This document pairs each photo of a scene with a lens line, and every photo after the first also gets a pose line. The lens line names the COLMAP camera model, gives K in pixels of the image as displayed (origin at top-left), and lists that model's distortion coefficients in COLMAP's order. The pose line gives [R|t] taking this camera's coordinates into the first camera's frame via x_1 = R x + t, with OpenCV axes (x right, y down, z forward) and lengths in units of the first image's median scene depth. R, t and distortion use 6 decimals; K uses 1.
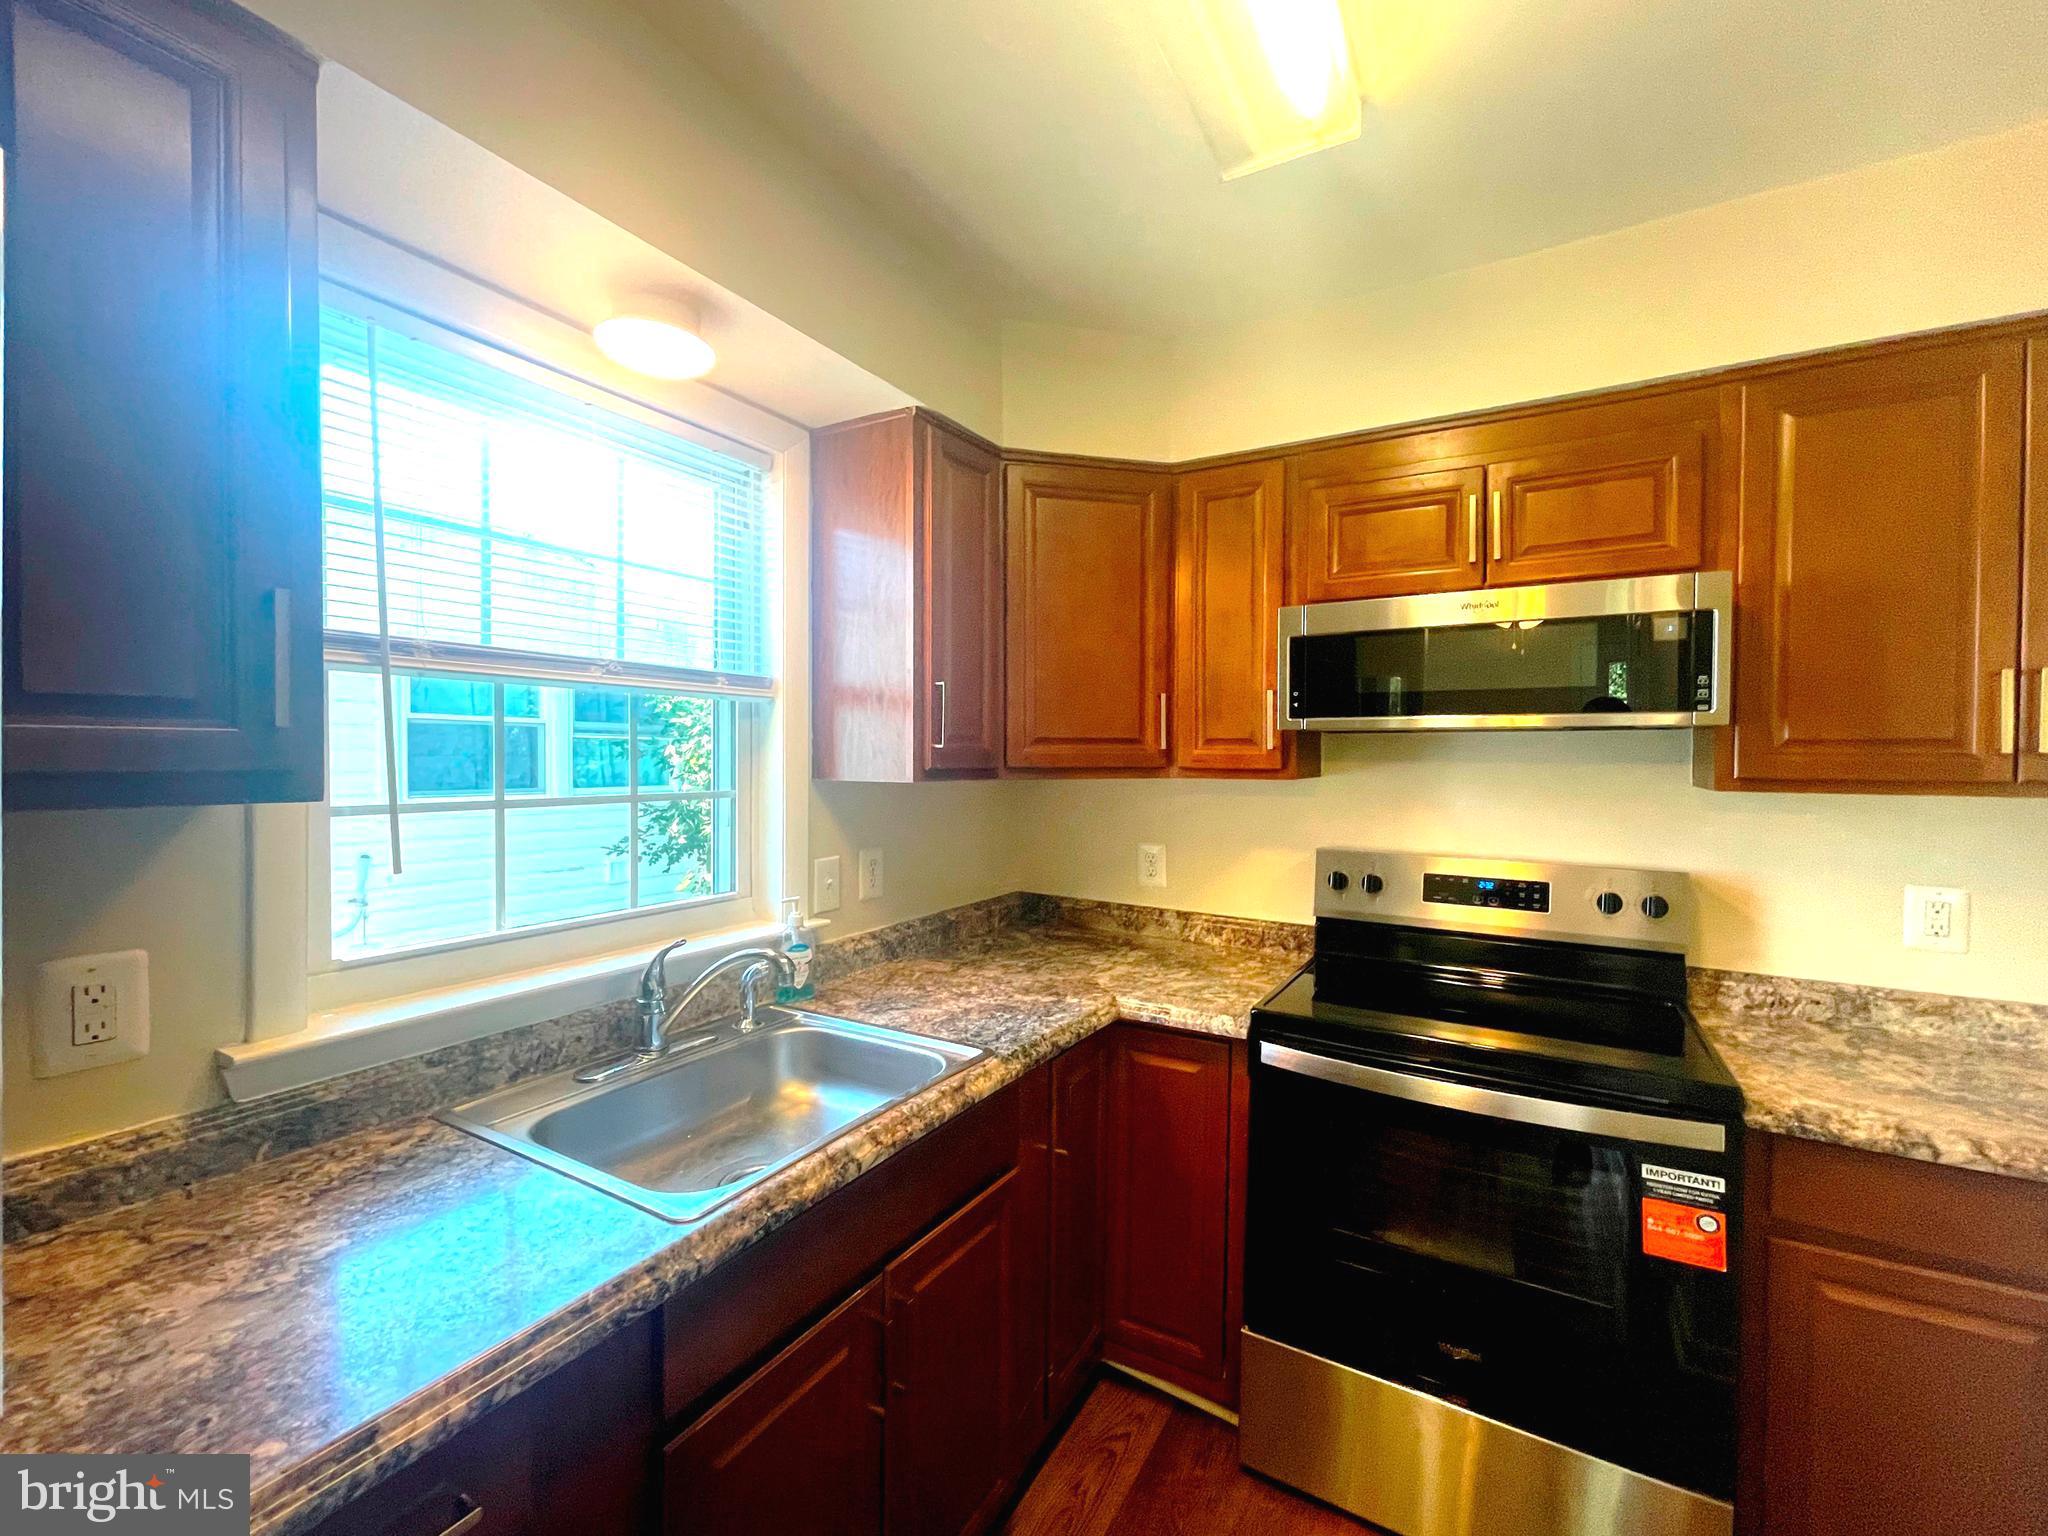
lens RADIAL K [[841.2, 0, 1052.1], [0, 841.2, 767.9], [0, 0, 1]] dist [-0.001166, -0.000305]
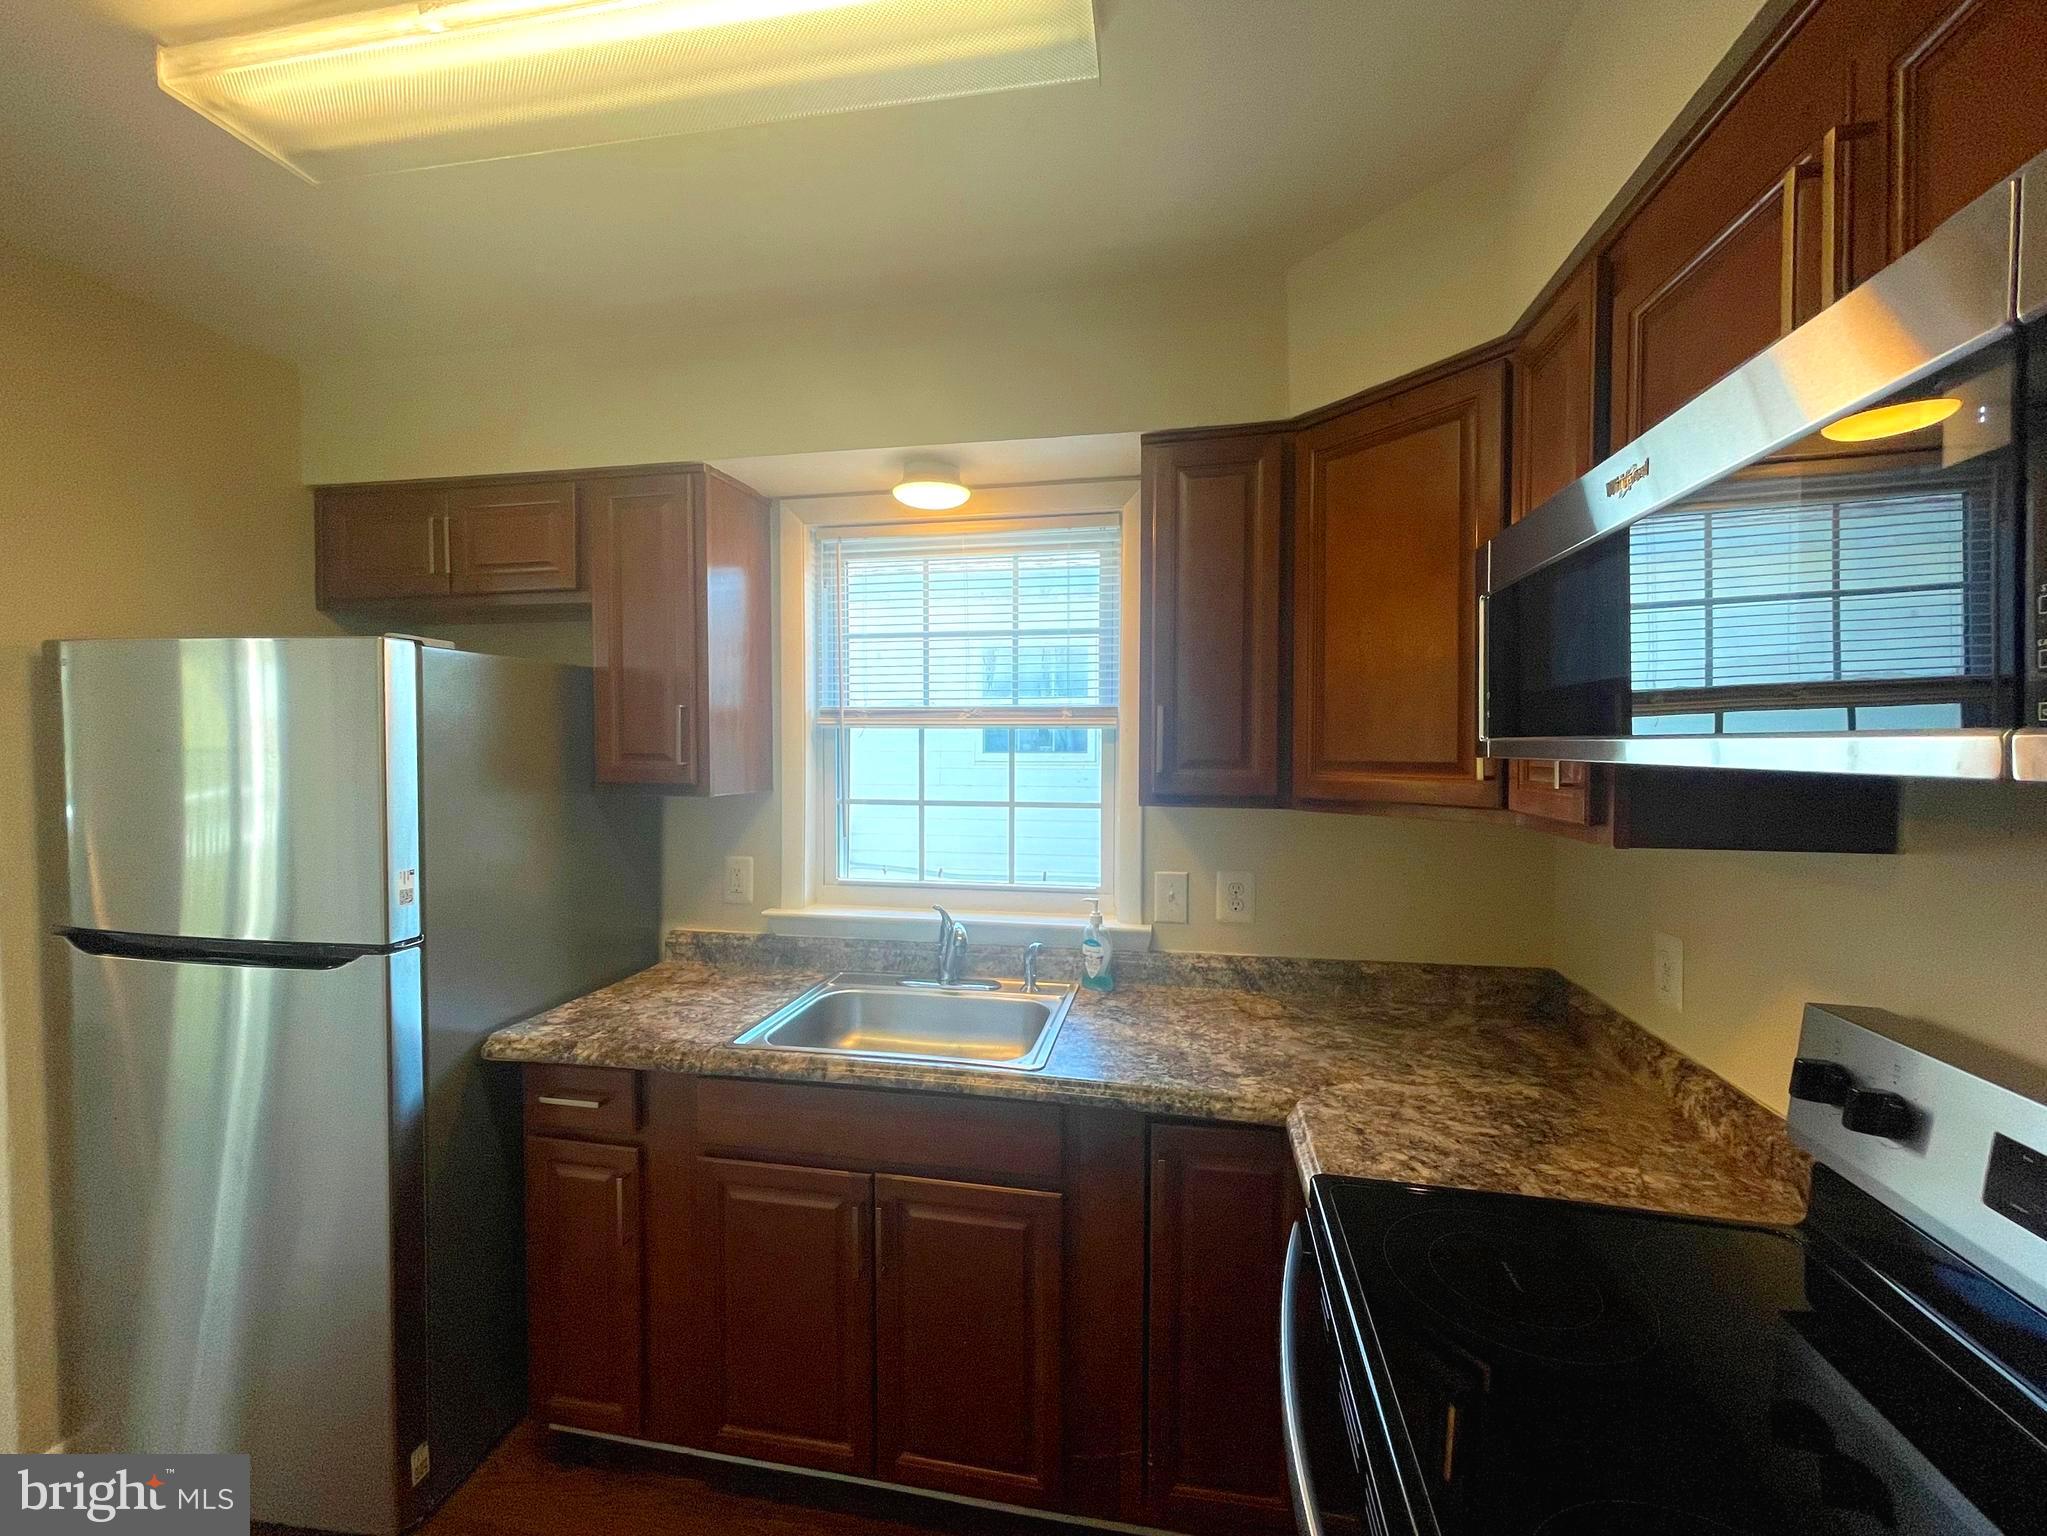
lens RADIAL K [[853.4, 0, 1005.6], [0, 853.4, 766.8], [0, 0, 1]] dist [-0.011474, 0.004630]
pose [[0.308028, 0.021139, -0.951142, 0.744018], [-0.011149, 0.999765, 0.018610, -0.046488], [0.951312, 0.004872, 0.308192, 0.513770]]
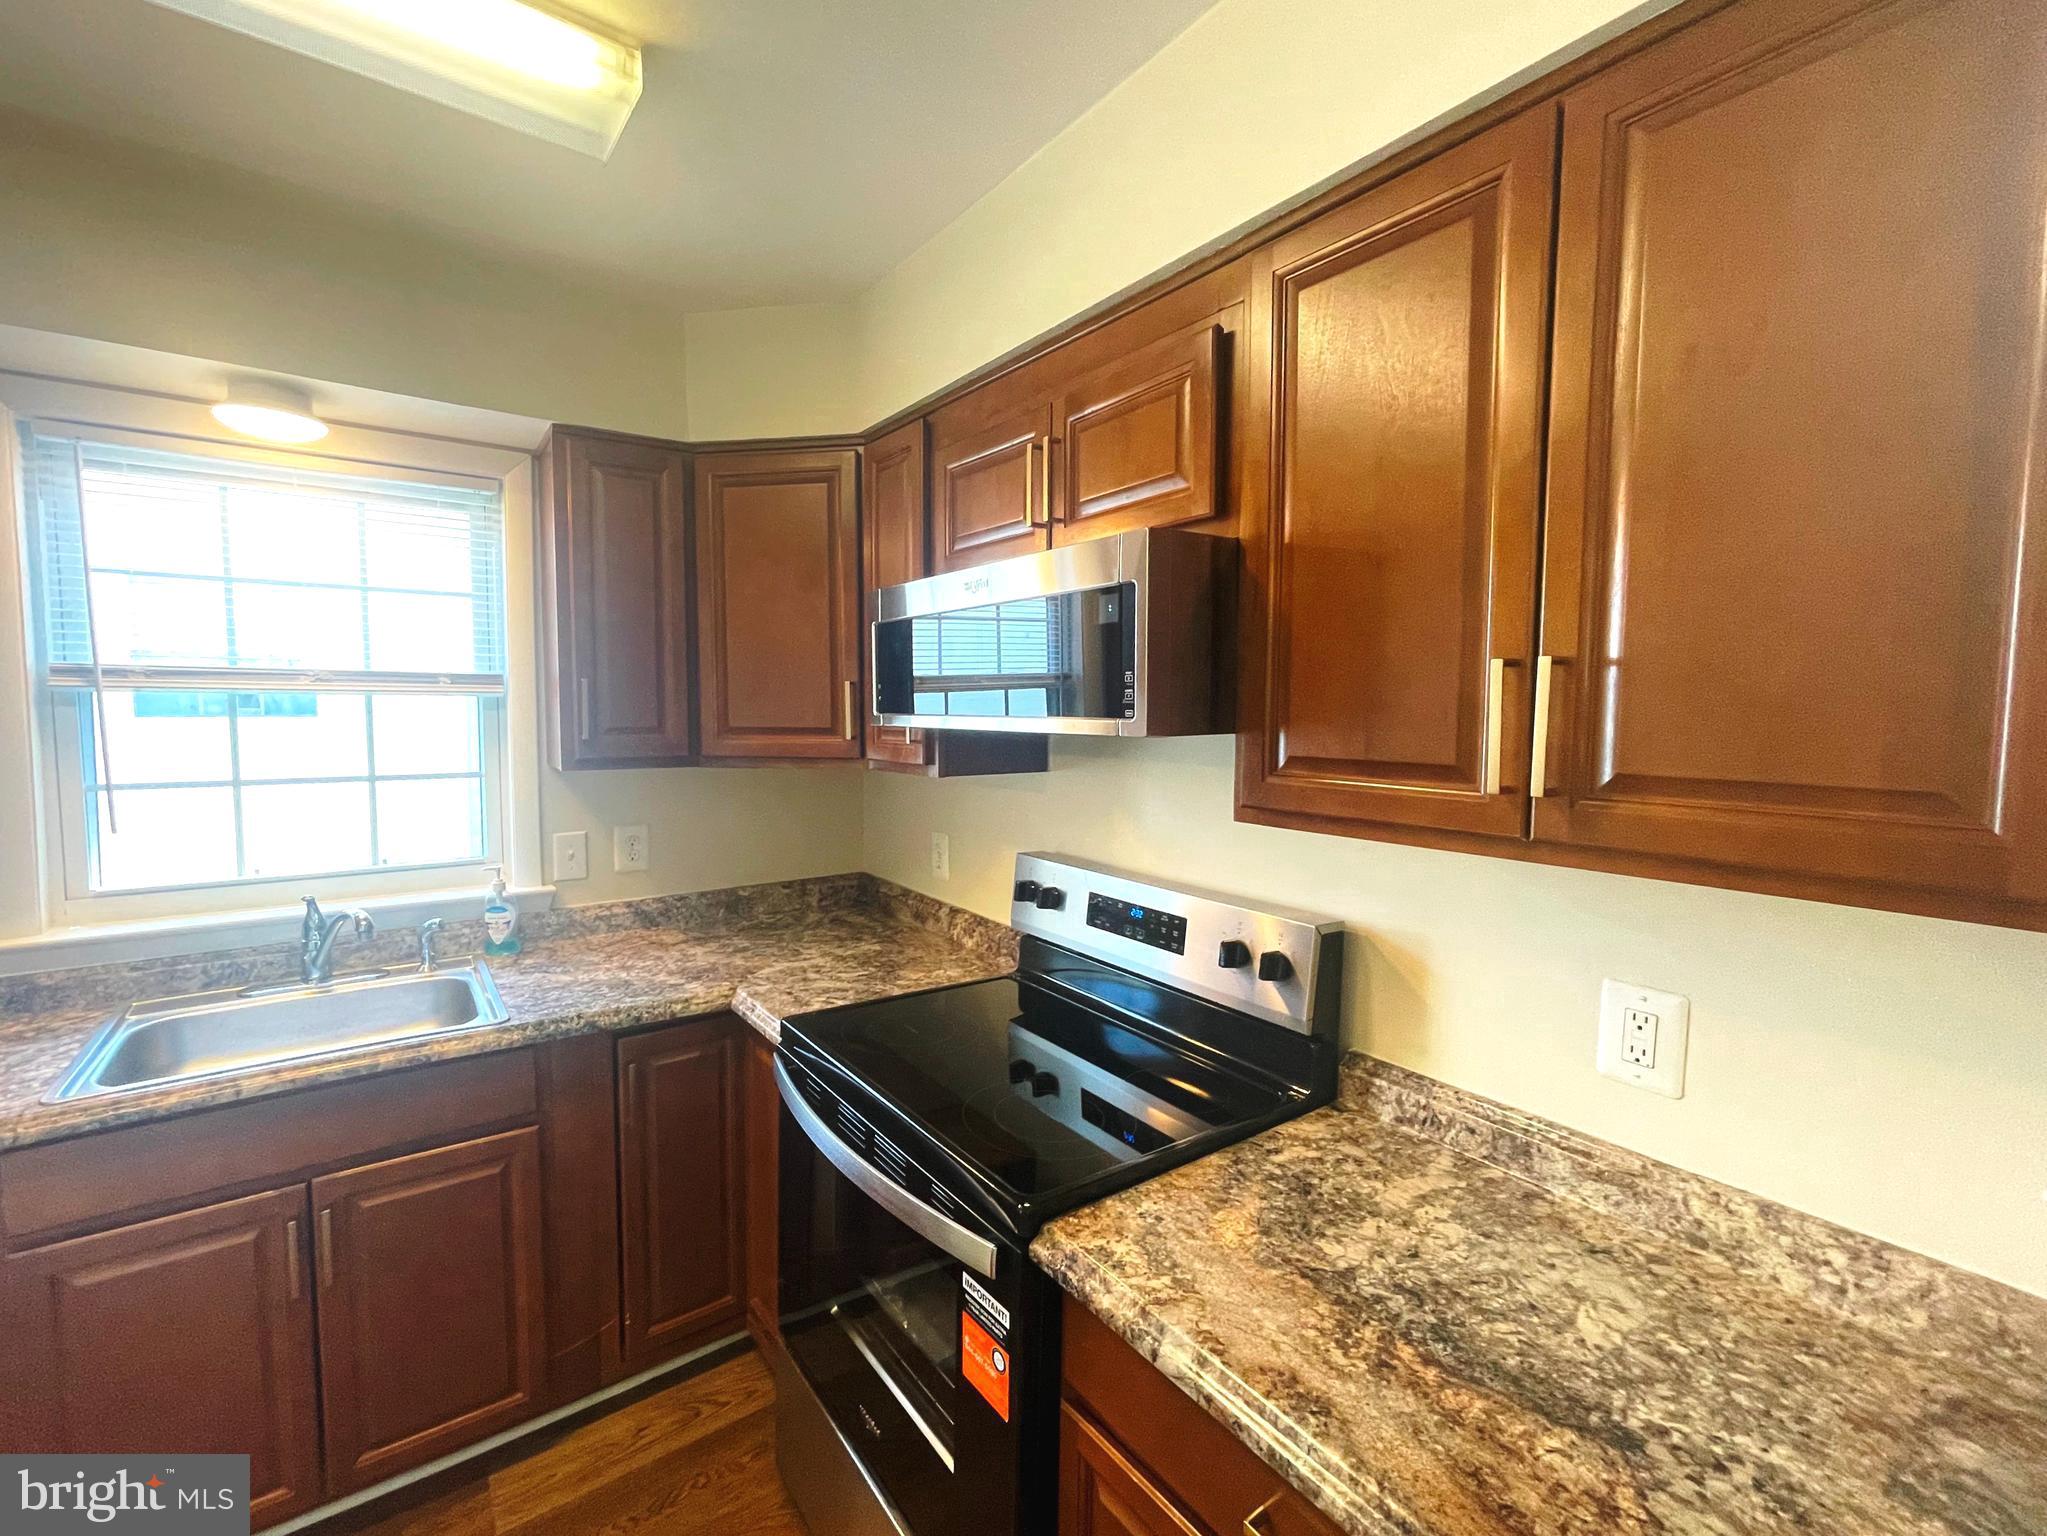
lens RADIAL K [[876.4, 0, 1004.7], [0, 876.4, 766.0], [0, 0, 1]] dist [-0.001835, -0.000543]
pose [[0.910778, 0.028110, -0.411938, 0.810462], [-0.006738, 0.998559, 0.053244, -0.053005], [0.412841, -0.045717, 0.909655, 0.191949]]
